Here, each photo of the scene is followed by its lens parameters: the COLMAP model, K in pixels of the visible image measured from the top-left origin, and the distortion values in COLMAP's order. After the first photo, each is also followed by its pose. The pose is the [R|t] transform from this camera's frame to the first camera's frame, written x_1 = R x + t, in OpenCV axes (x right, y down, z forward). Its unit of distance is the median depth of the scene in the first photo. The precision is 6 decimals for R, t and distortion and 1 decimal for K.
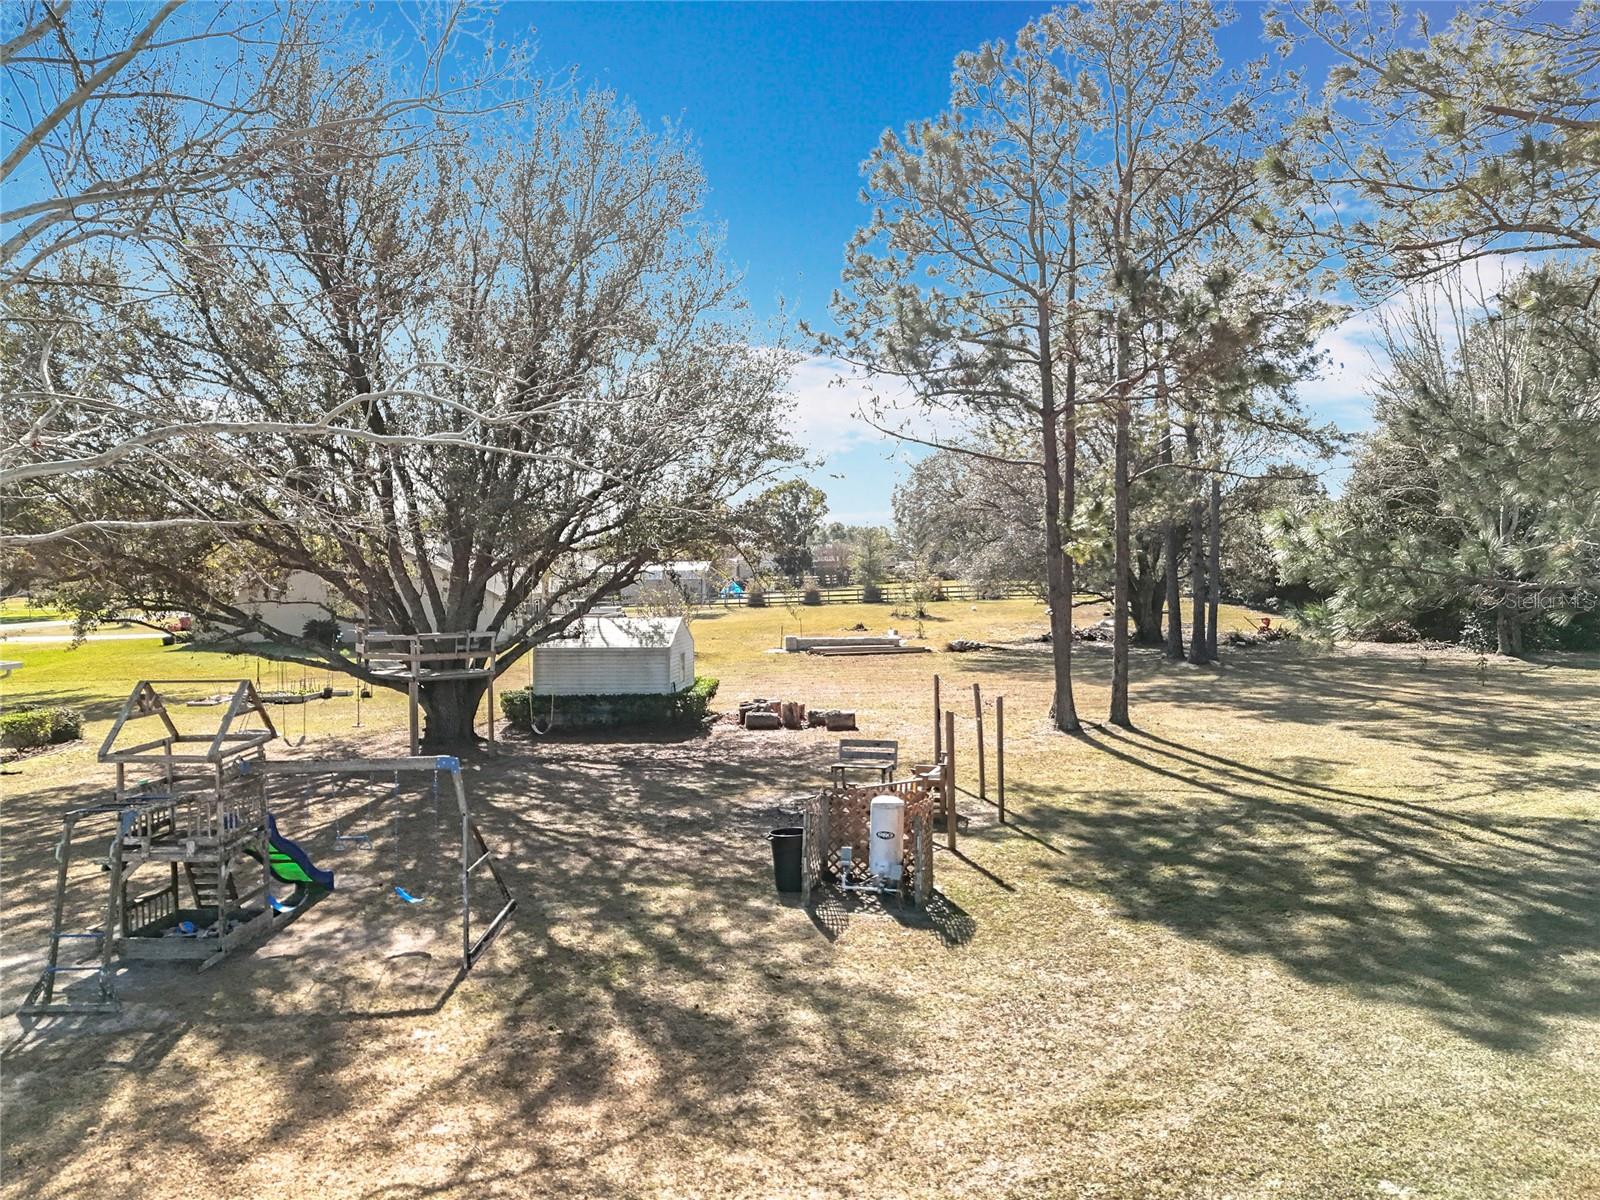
lens RADIAL K [[1073.3, 0, 800.0], [0, 1073.3, 600.0], [0, 0, 1]] dist [-0.004671, -0.005583]
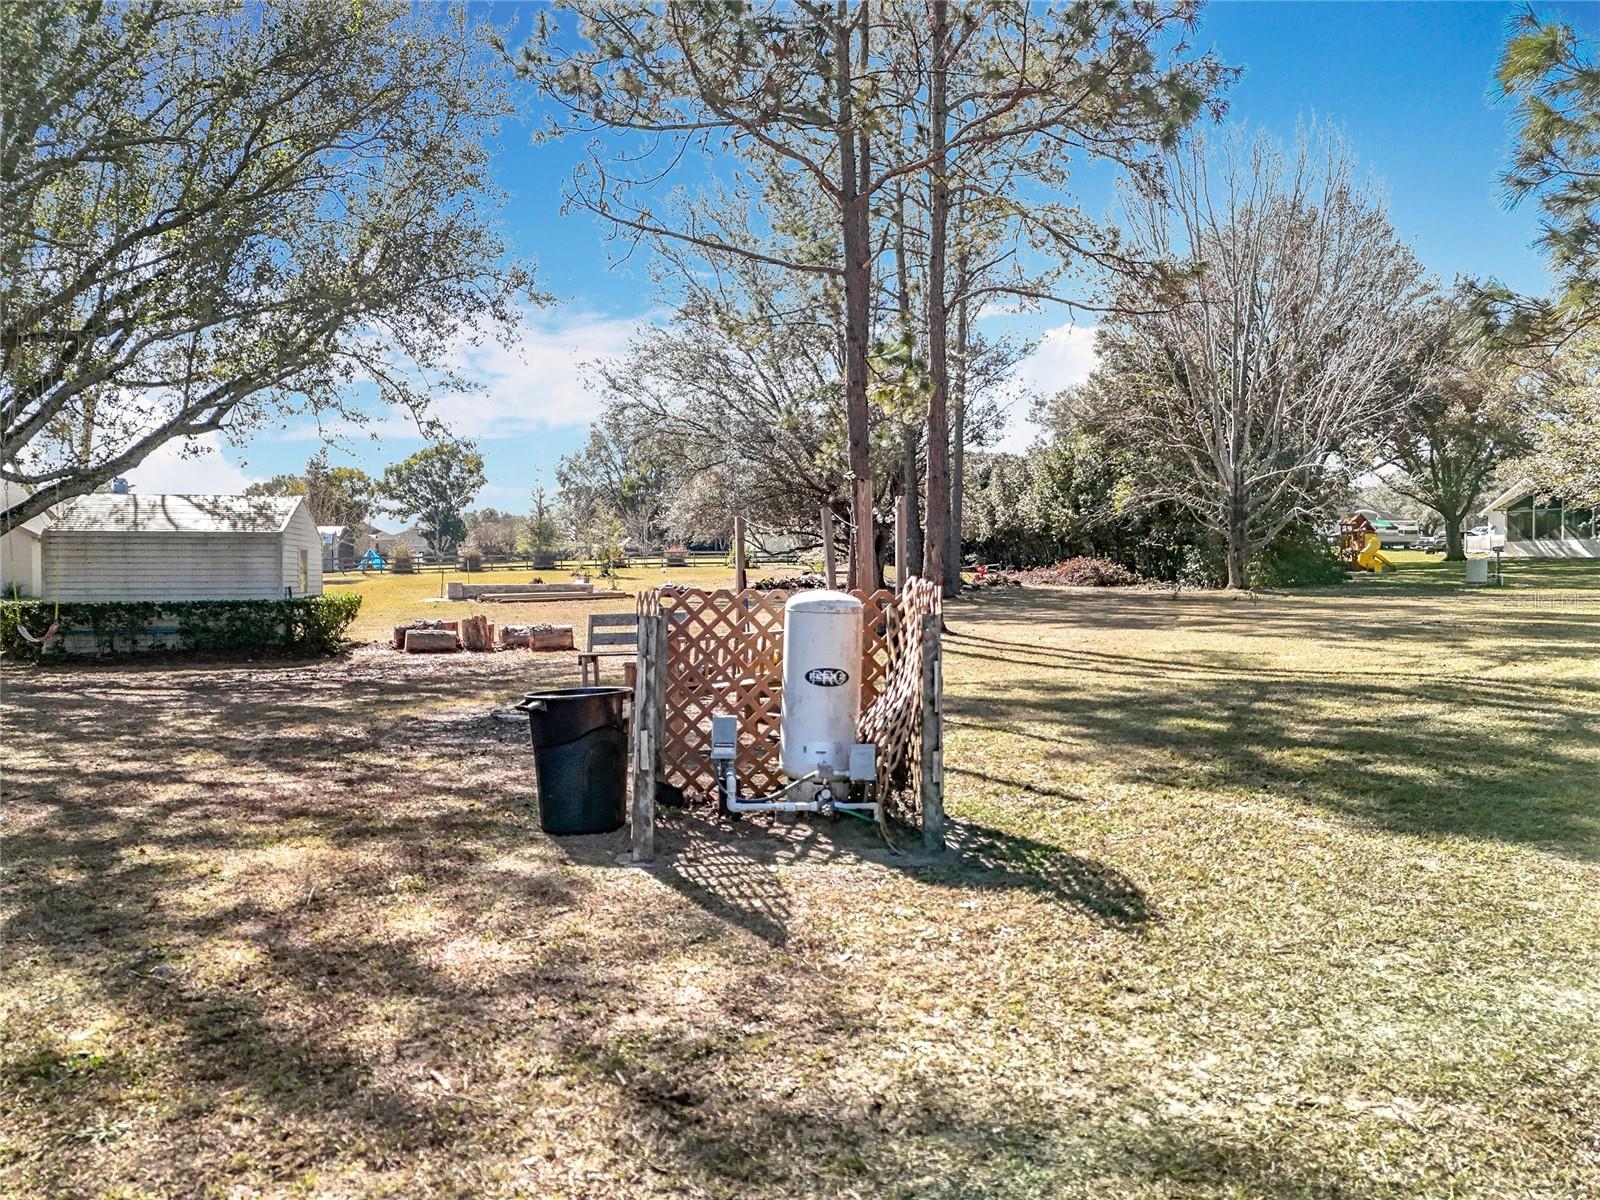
lens RADIAL K [[1116.6, 0, 832.2], [0, 1116.6, 607.9], [0, 0, 1]] dist [0.087550, -0.086337]
pose [[0.947525, 0.006717, 0.319610, -0.058548], [-0.015001, 0.999612, 0.023463, 0.173310], [-0.319329, -0.027026, 0.947258, 0.560824]]
